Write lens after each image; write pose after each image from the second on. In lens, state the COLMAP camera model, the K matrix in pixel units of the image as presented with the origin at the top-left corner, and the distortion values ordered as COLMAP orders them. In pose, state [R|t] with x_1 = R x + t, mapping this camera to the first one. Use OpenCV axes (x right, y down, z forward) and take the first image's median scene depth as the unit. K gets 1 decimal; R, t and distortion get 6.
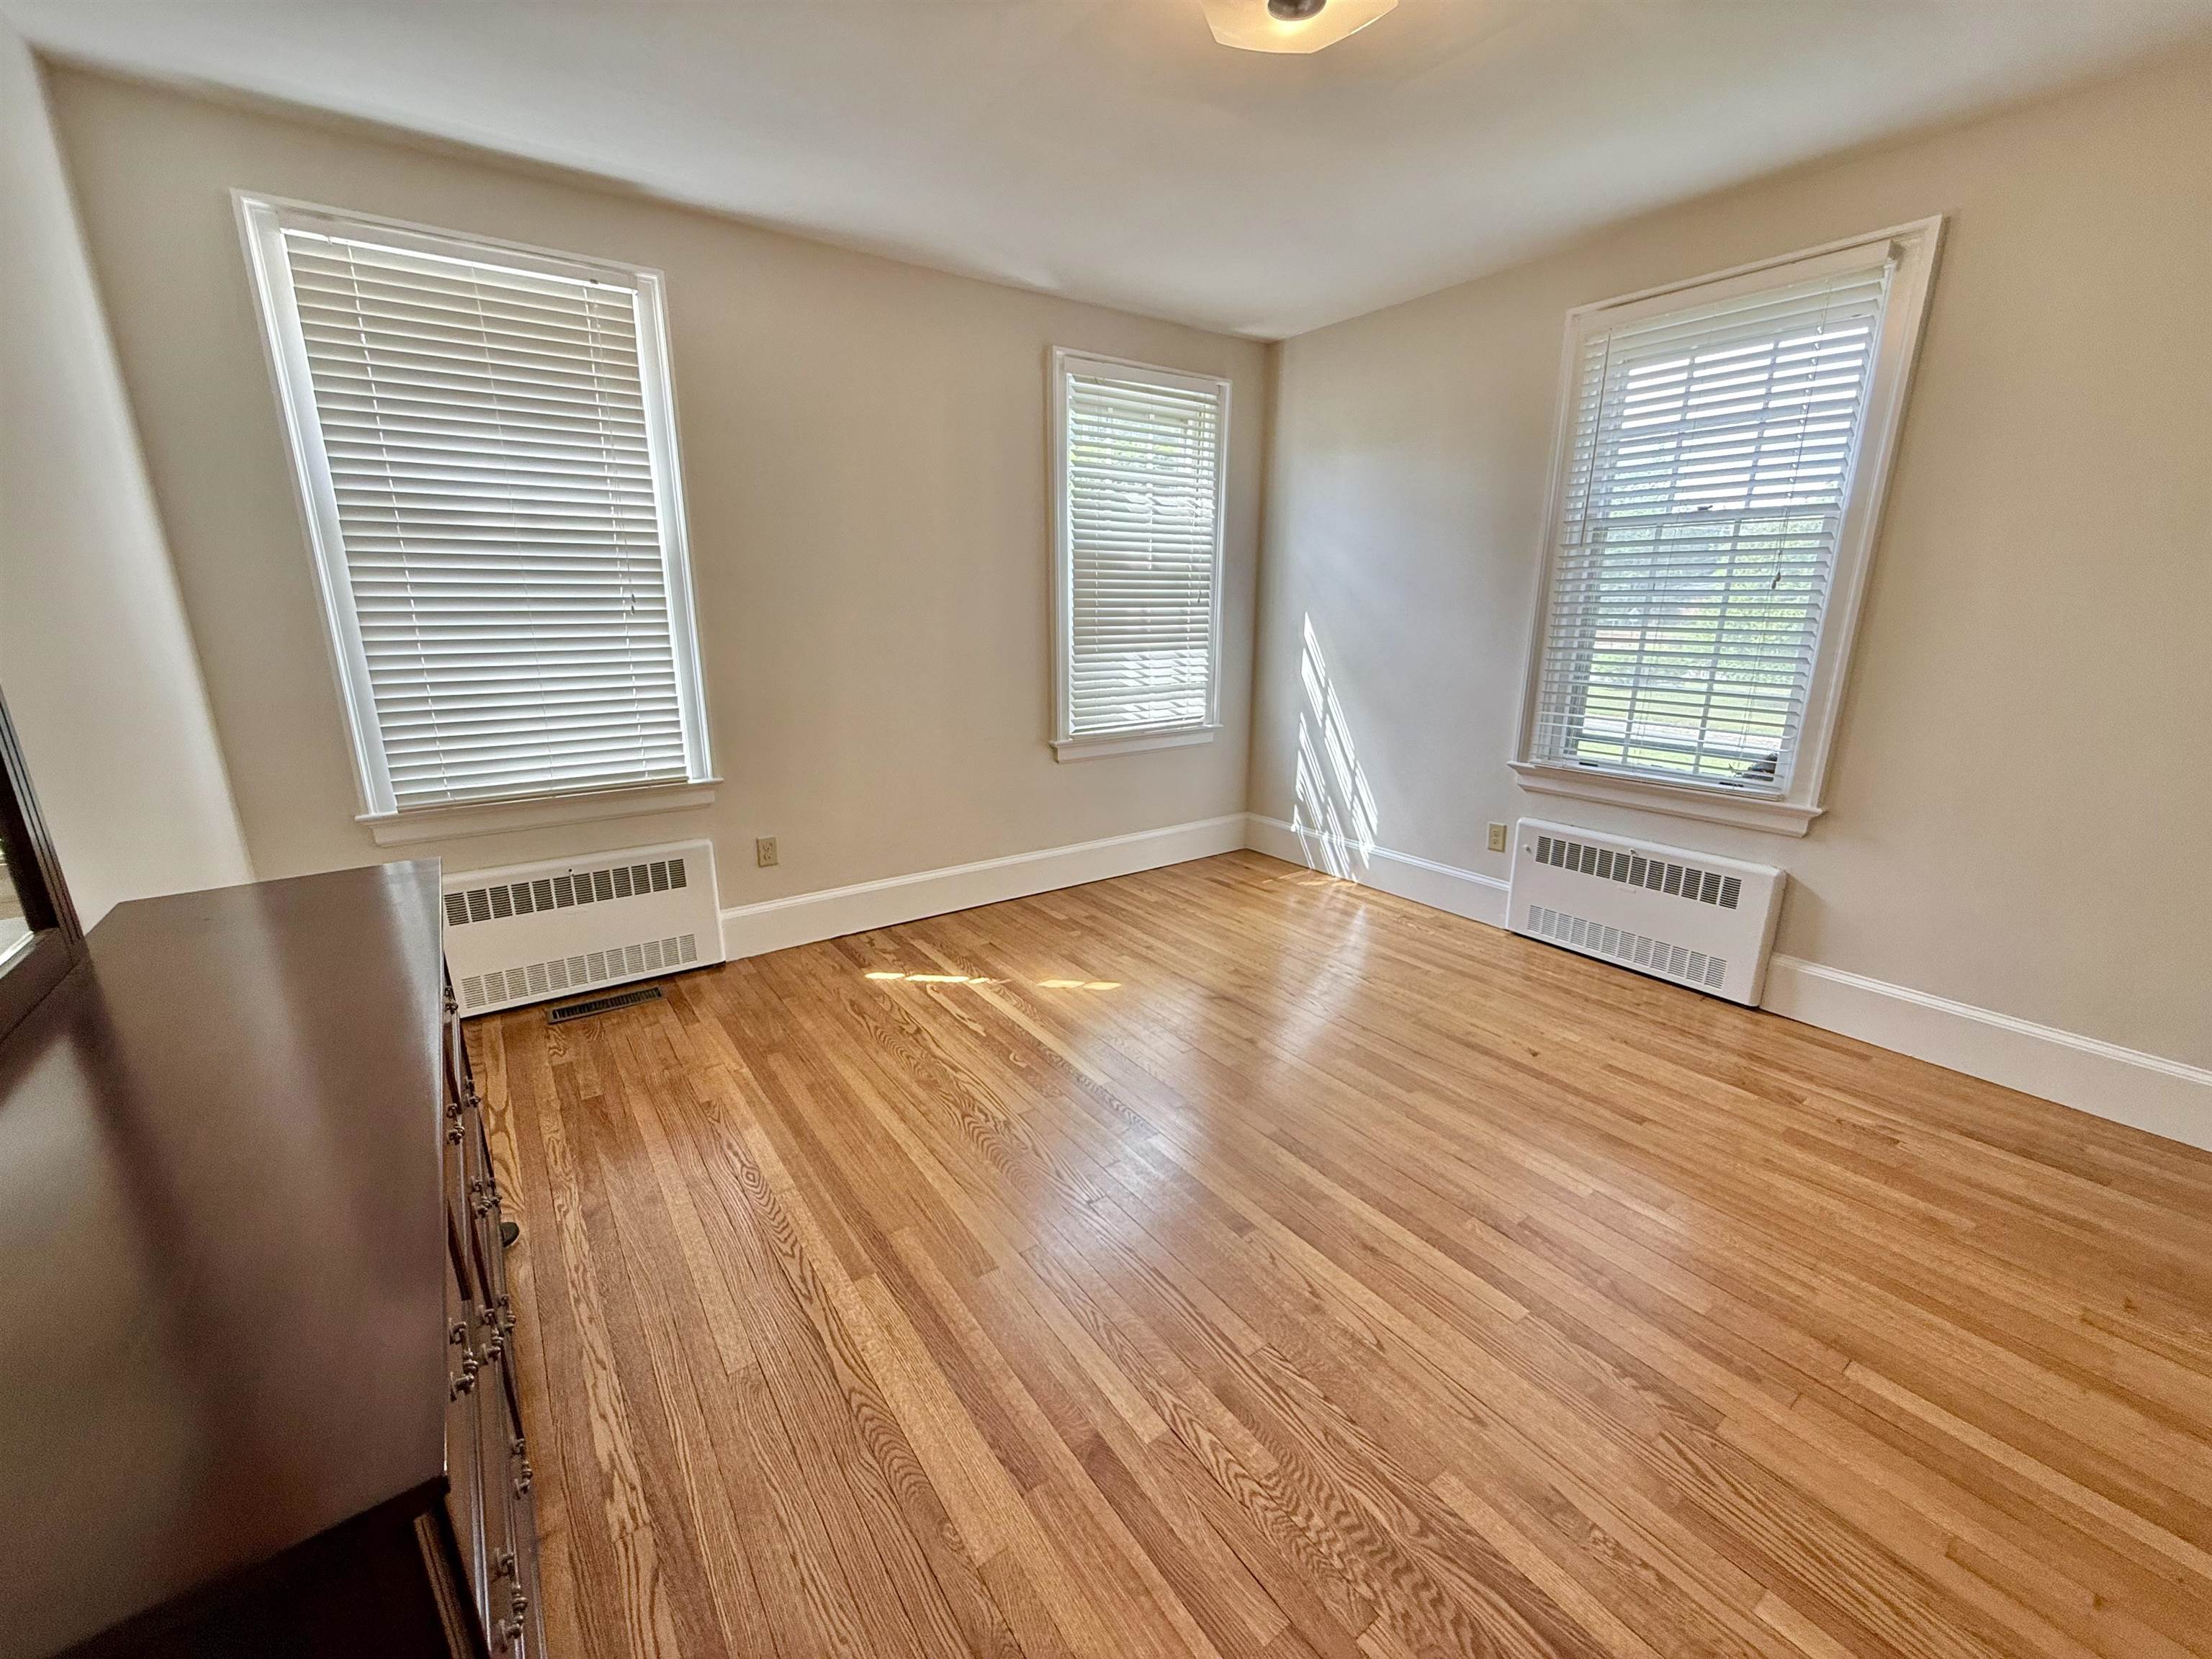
lens RADIAL K [[884.5, 0, 1099.5], [0, 884.5, 832.0], [0, 0, 1]] dist [-0.000303, -0.000012]
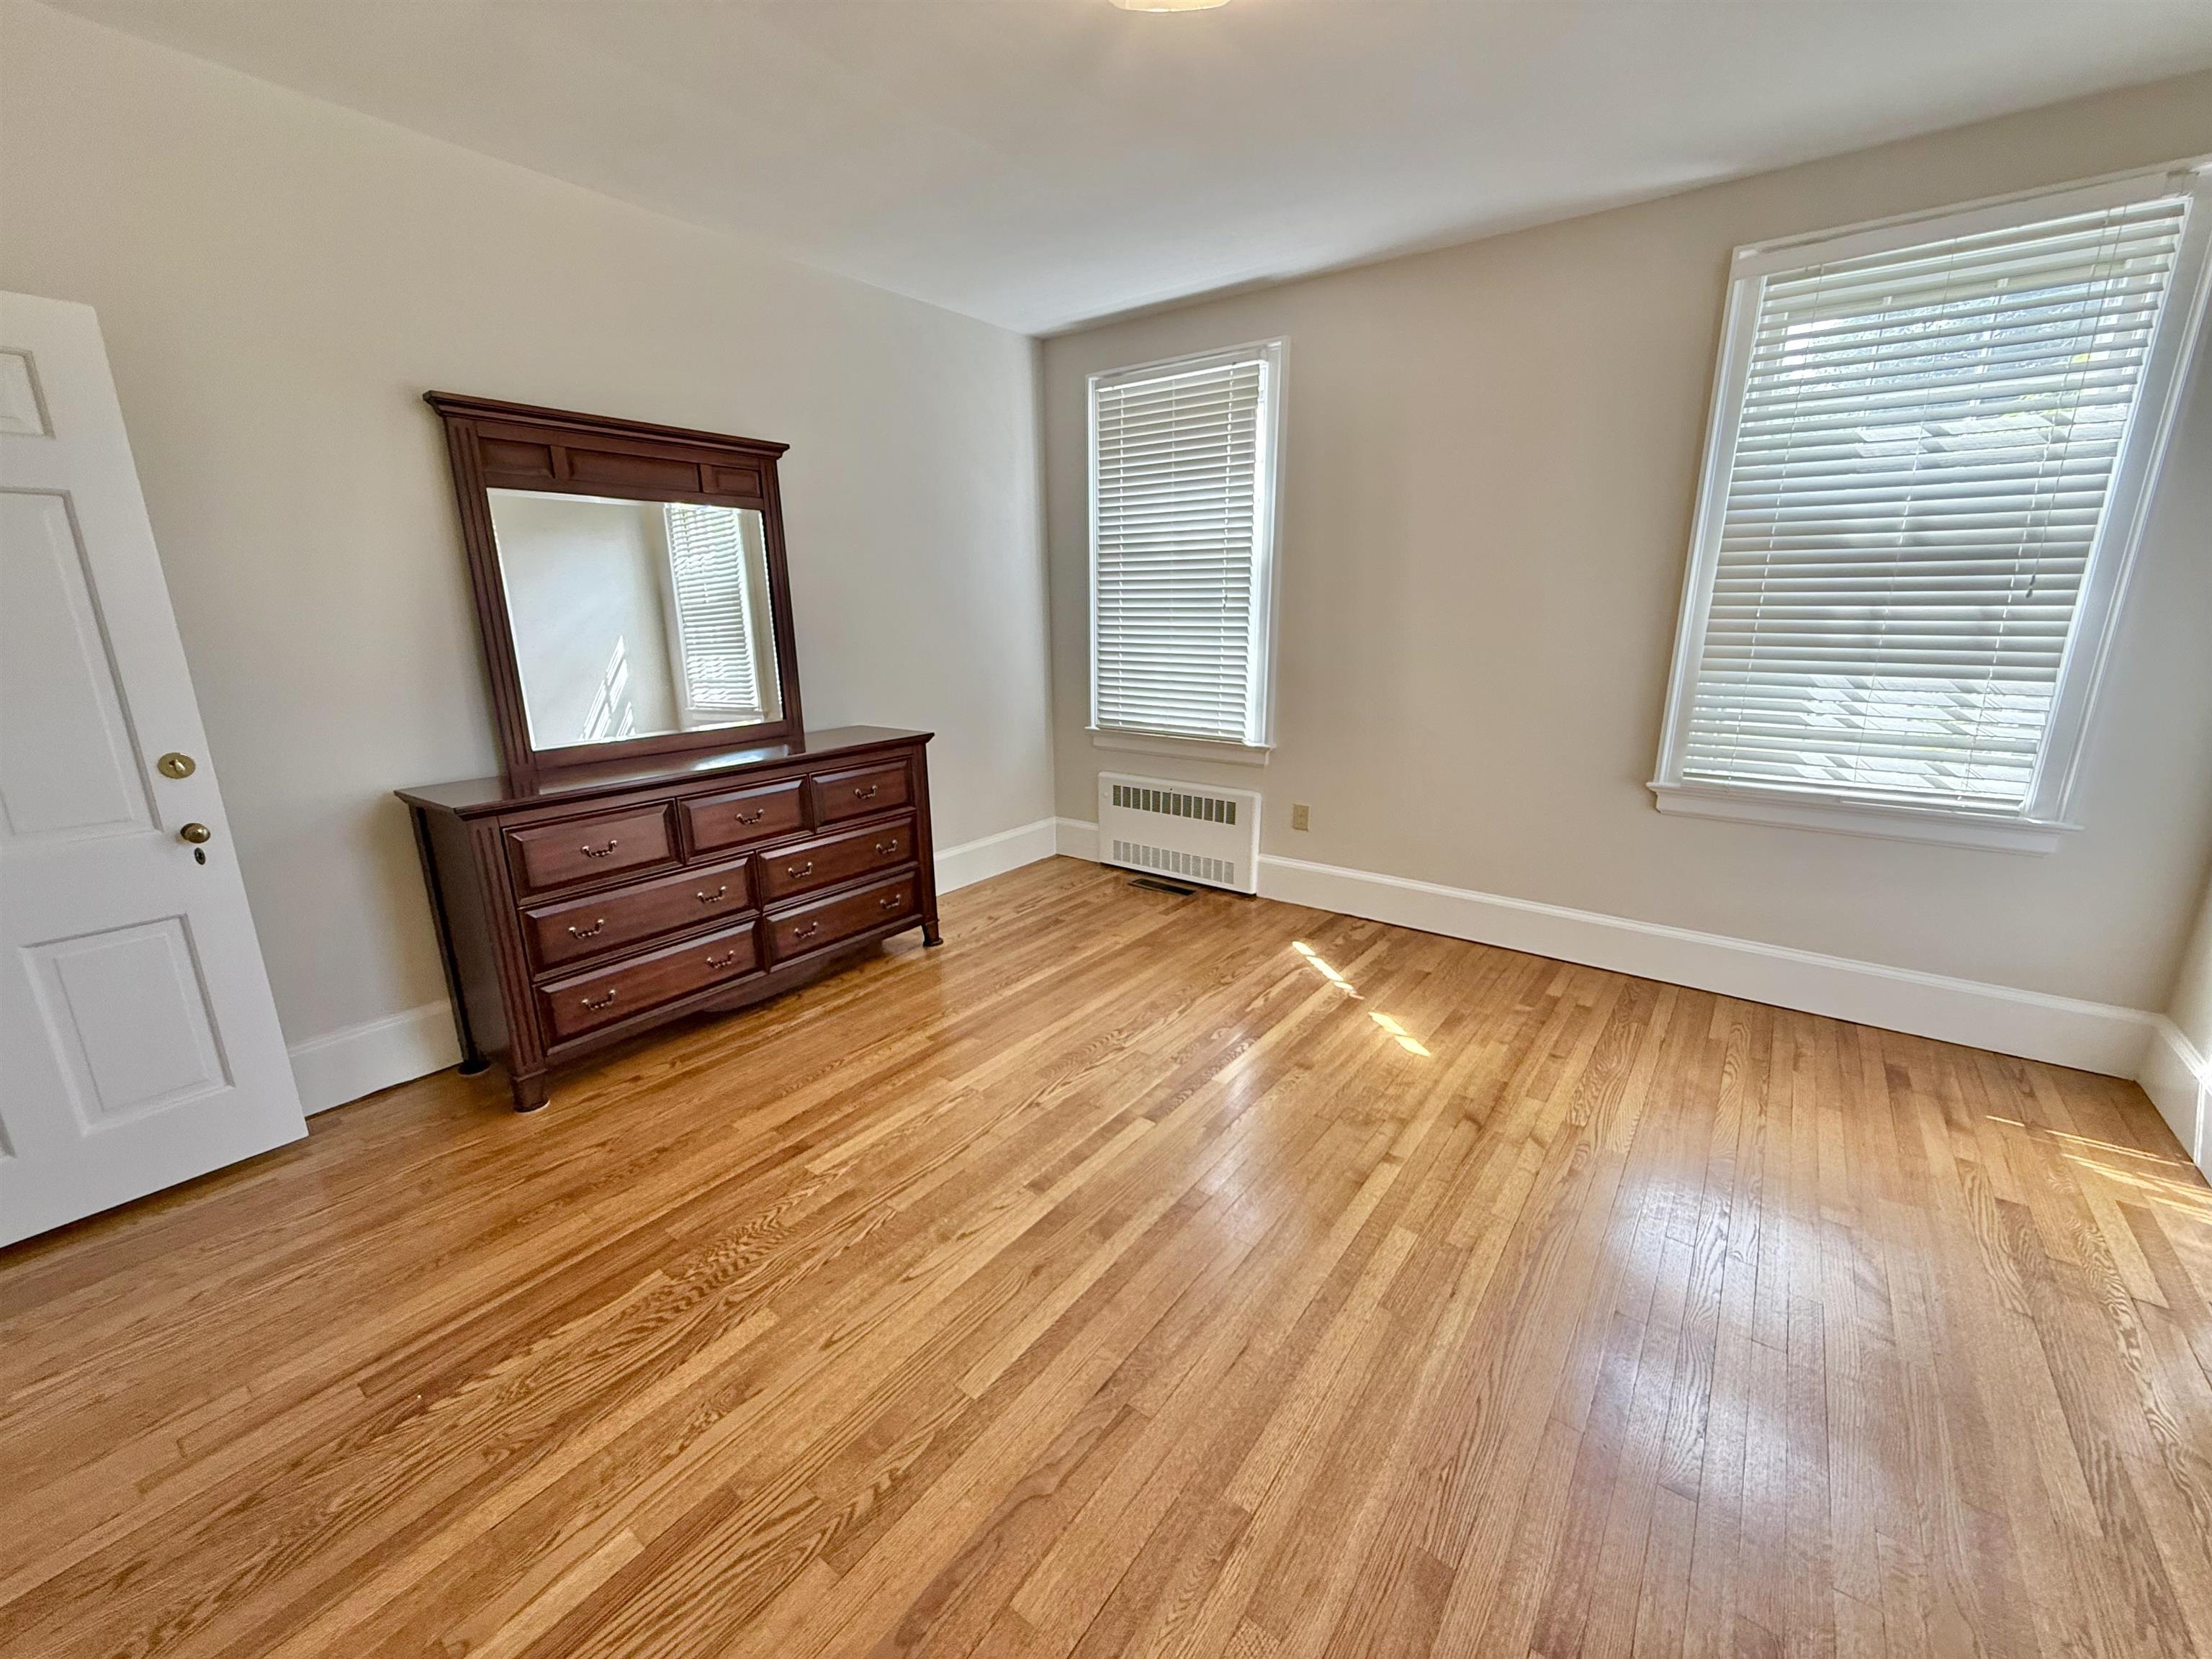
lens RADIAL K [[884.5, 0, 1099.5], [0, 884.5, 832.0], [0, 0, 1]] dist [-0.000303, -0.000012]
pose [[0.297496, 0.236499, -0.924967, 0.668310], [-0.238839, 0.956463, 0.167734, -0.097130], [0.924366, 0.171018, 0.341029, 0.398724]]
